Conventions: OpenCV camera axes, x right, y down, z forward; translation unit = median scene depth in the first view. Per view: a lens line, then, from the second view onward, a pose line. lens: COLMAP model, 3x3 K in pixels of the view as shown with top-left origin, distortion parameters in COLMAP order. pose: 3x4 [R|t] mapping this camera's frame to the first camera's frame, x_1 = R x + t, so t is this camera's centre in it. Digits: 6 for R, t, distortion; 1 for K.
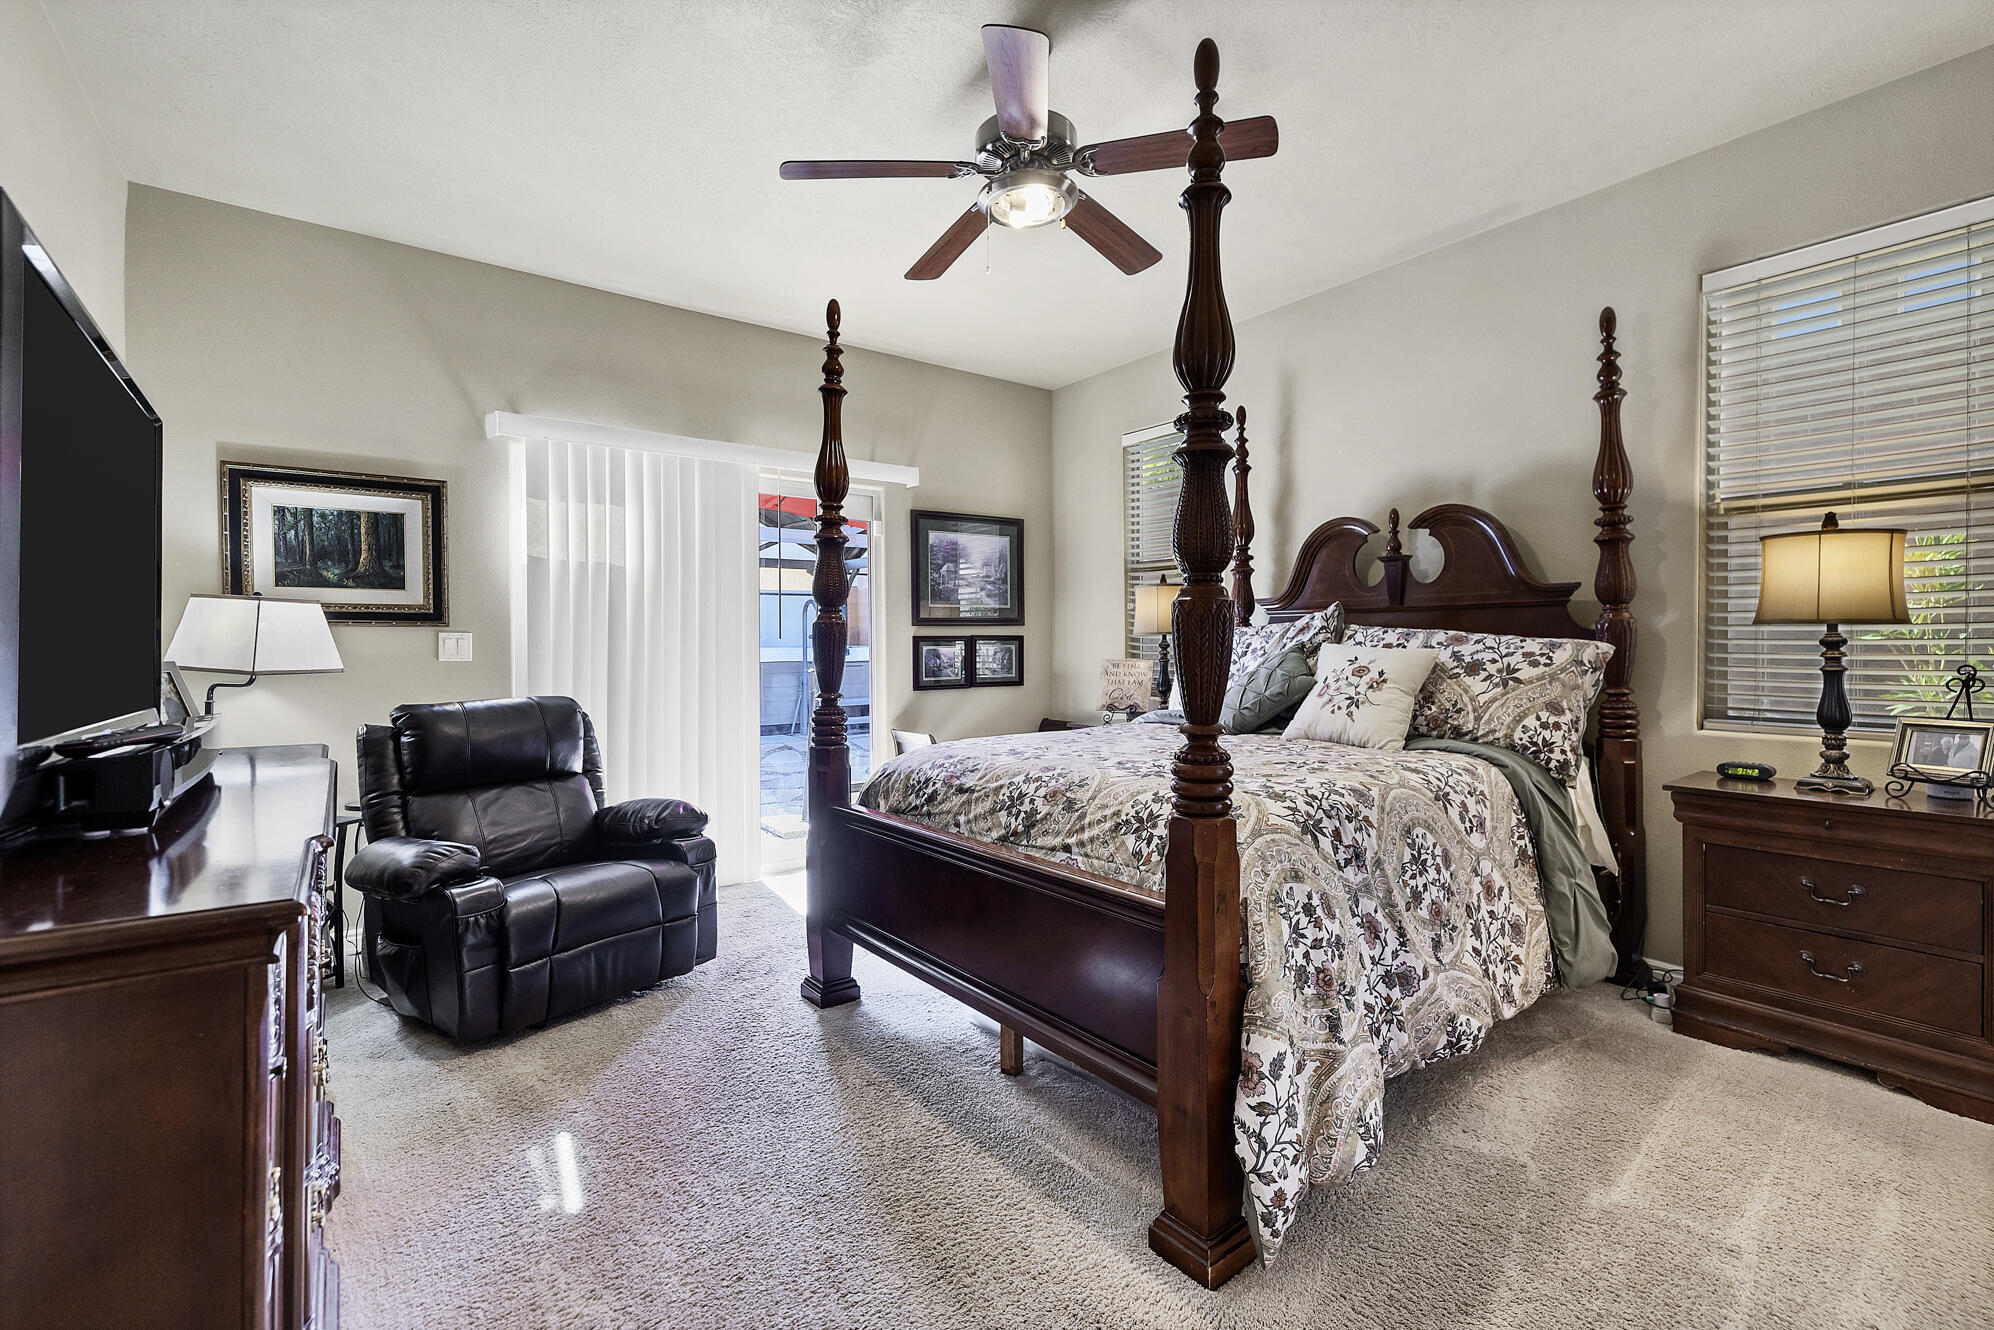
lens RADIAL K [[868.7, 0, 1031.7], [0, 868.7, 651.3], [0, 0, 1]] dist [0.000017, 0.000157]
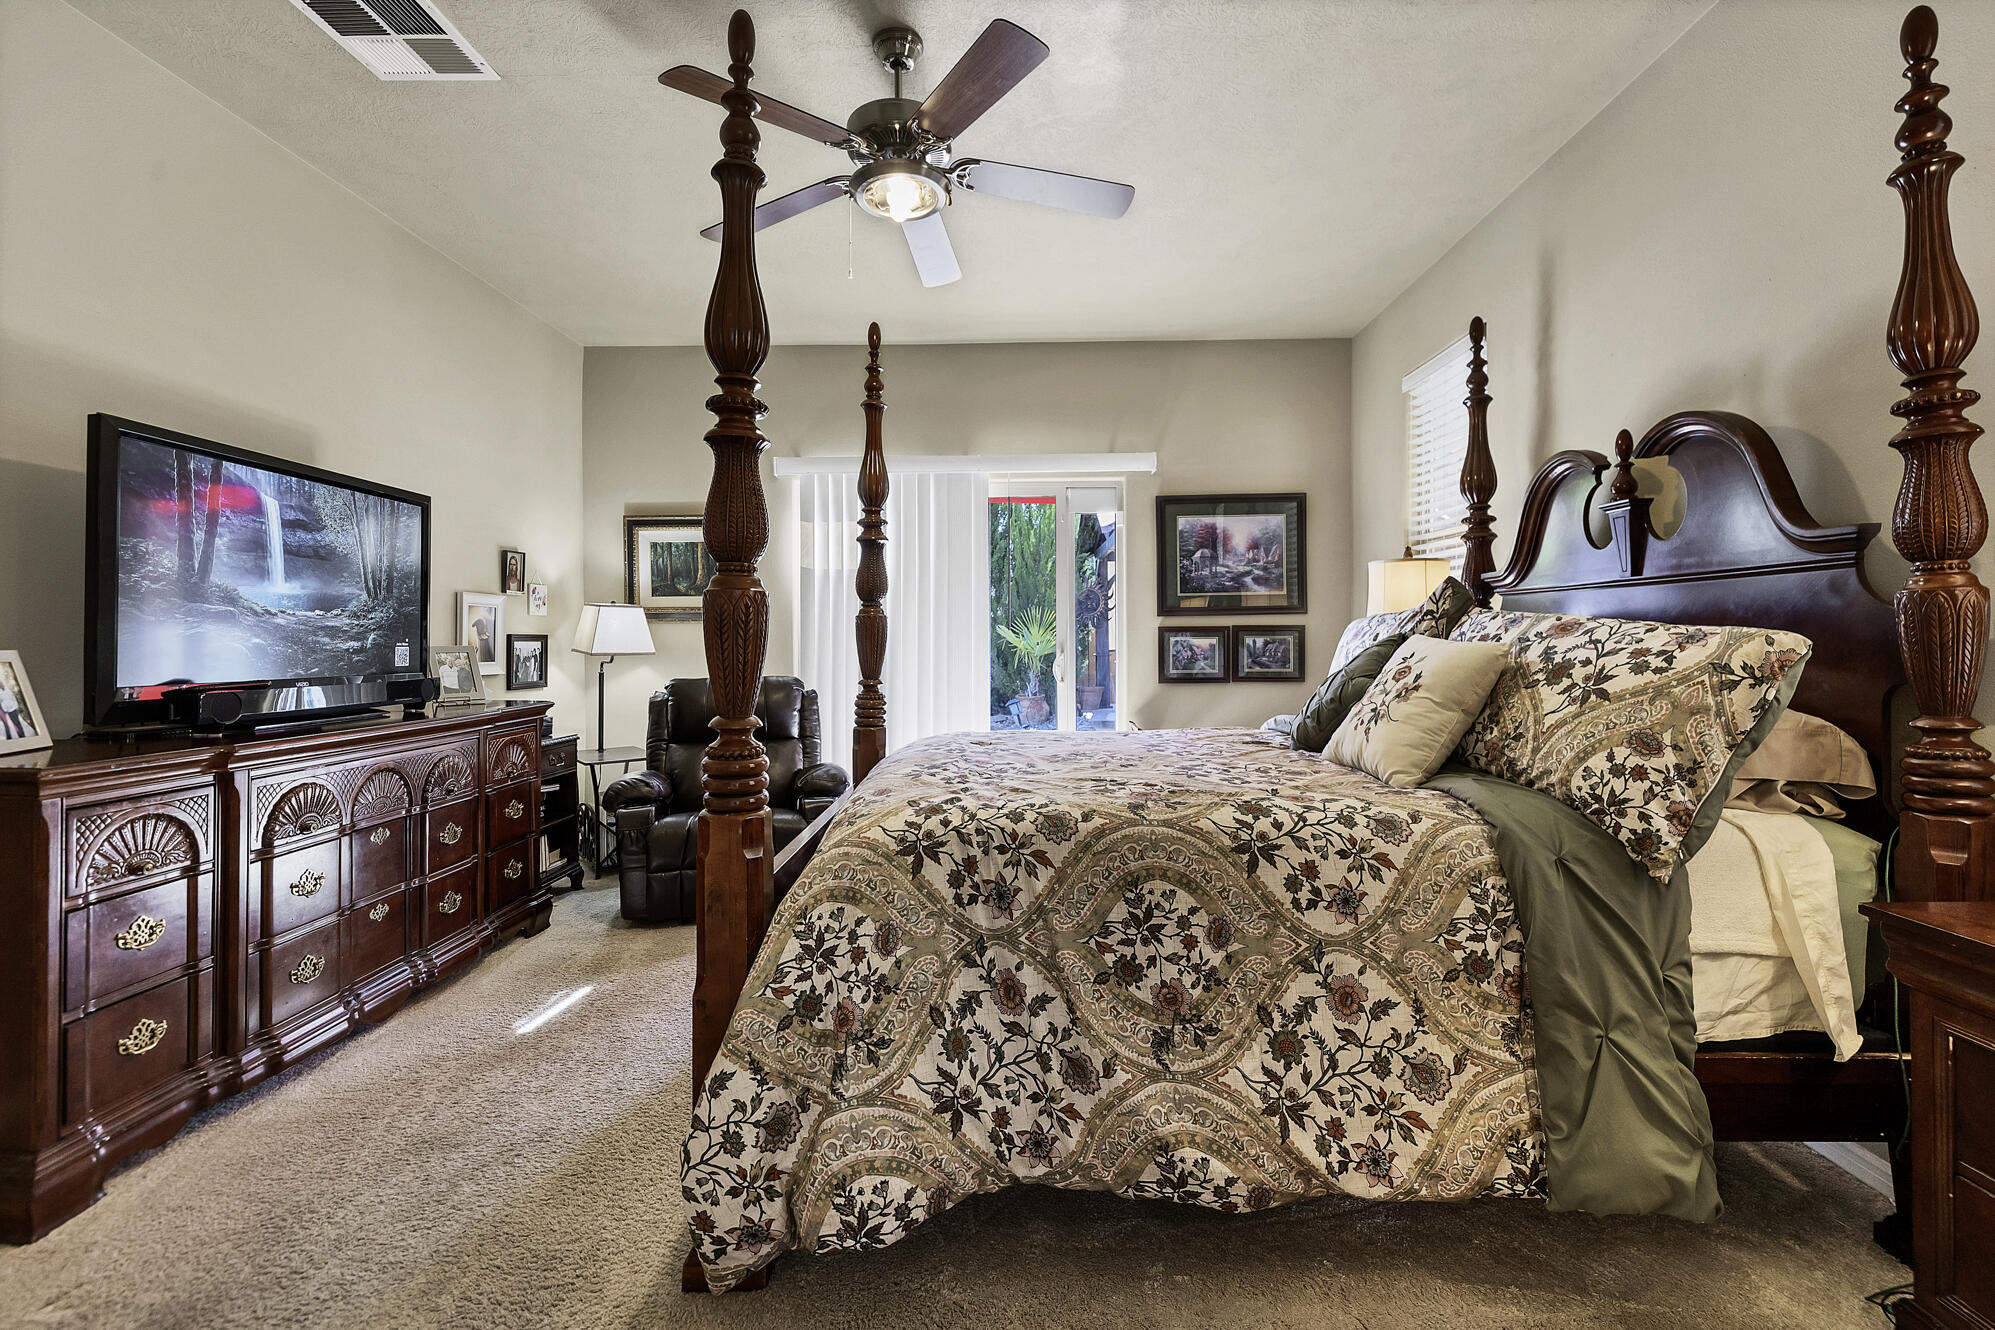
lens RADIAL K [[869.1, 0, 1011.5], [0, 869.1, 643.4], [0, 0, 1]] dist [0.000017, 0.000157]
pose [[0.781636, 0.005939, -0.623707, 0.592479], [-0.004787, 0.999982, 0.003522, -0.002793], [0.623717, 0.000233, 0.781650, 0.244820]]
